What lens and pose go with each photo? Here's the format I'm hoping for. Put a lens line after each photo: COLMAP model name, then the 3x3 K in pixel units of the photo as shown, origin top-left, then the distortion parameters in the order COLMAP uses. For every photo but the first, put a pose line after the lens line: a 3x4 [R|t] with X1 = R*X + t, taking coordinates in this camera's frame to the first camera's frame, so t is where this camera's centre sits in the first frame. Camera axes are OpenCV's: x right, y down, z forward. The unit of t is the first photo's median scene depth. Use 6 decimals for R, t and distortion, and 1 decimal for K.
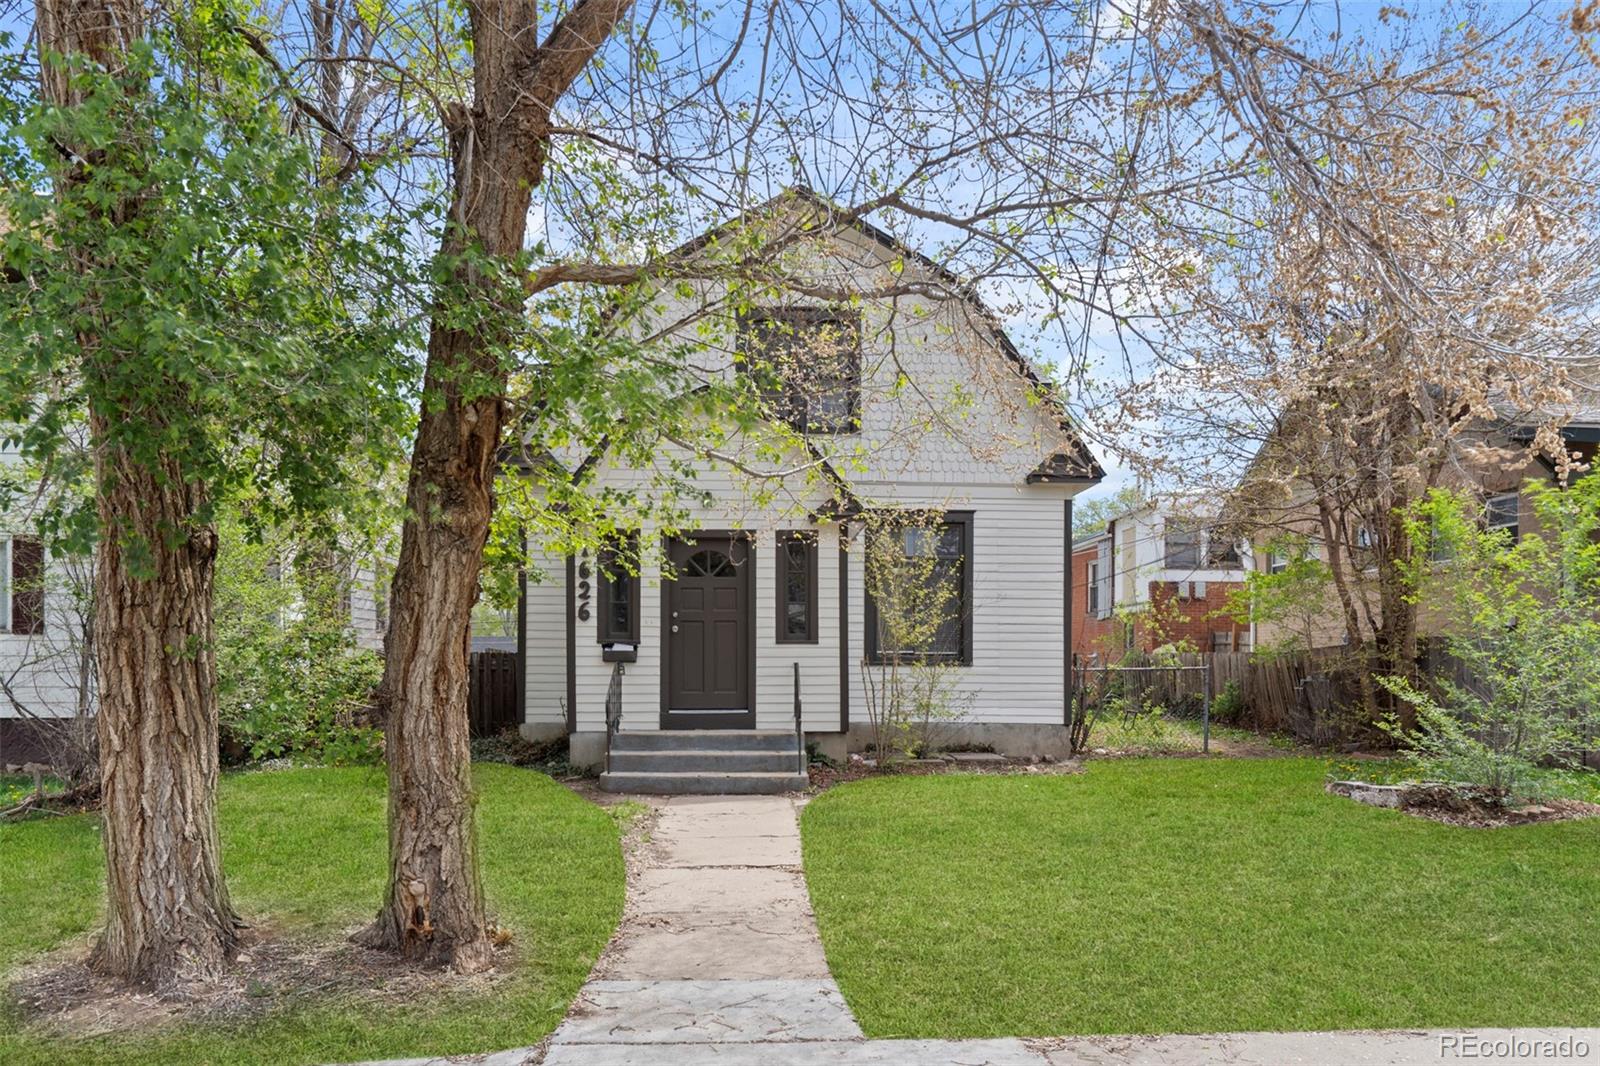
lens RADIAL K [[1008.2, 0, 800.0], [0, 1008.2, 533.0], [0, 0, 1]] dist [0.001952, 0.000922]
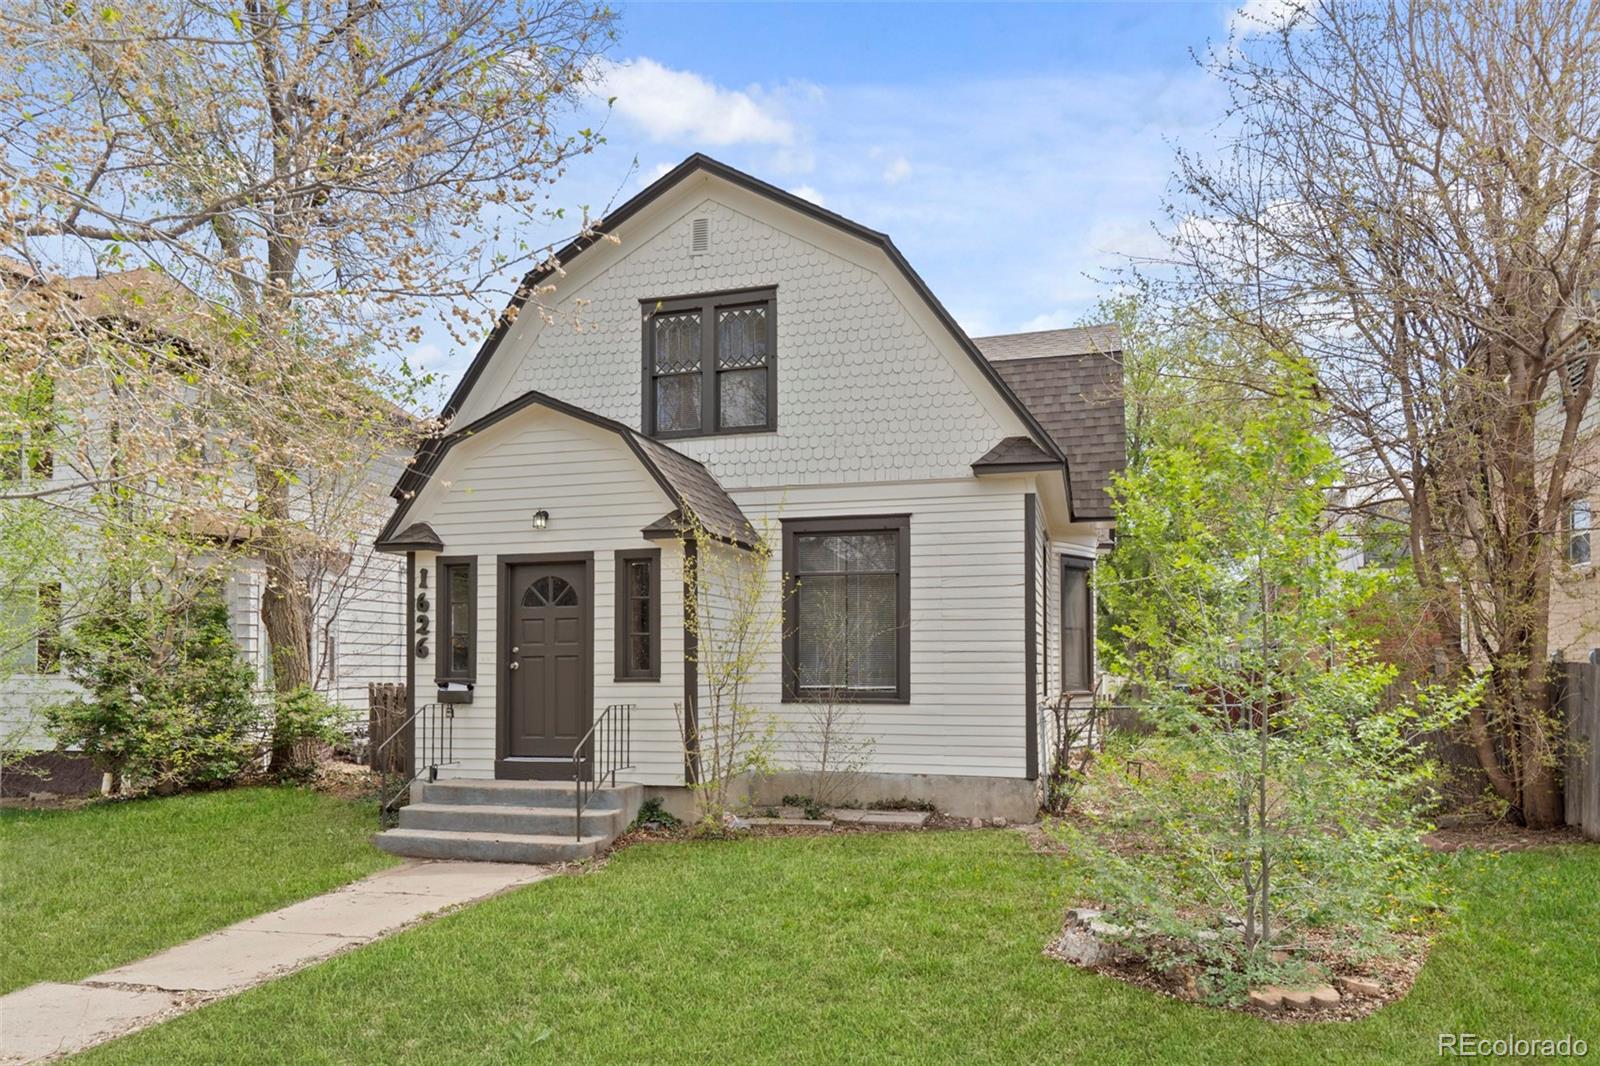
lens RADIAL K [[1008.2, 0, 800.0], [0, 1008.2, 533.0], [0, 0, 1]] dist [0.001952, 0.000922]
pose [[0.953298, -0.048707, -0.298077, 0.391140], [0.044785, 0.998797, -0.019978, 0.007090], [0.298692, 0.005695, 0.954333, 0.225057]]
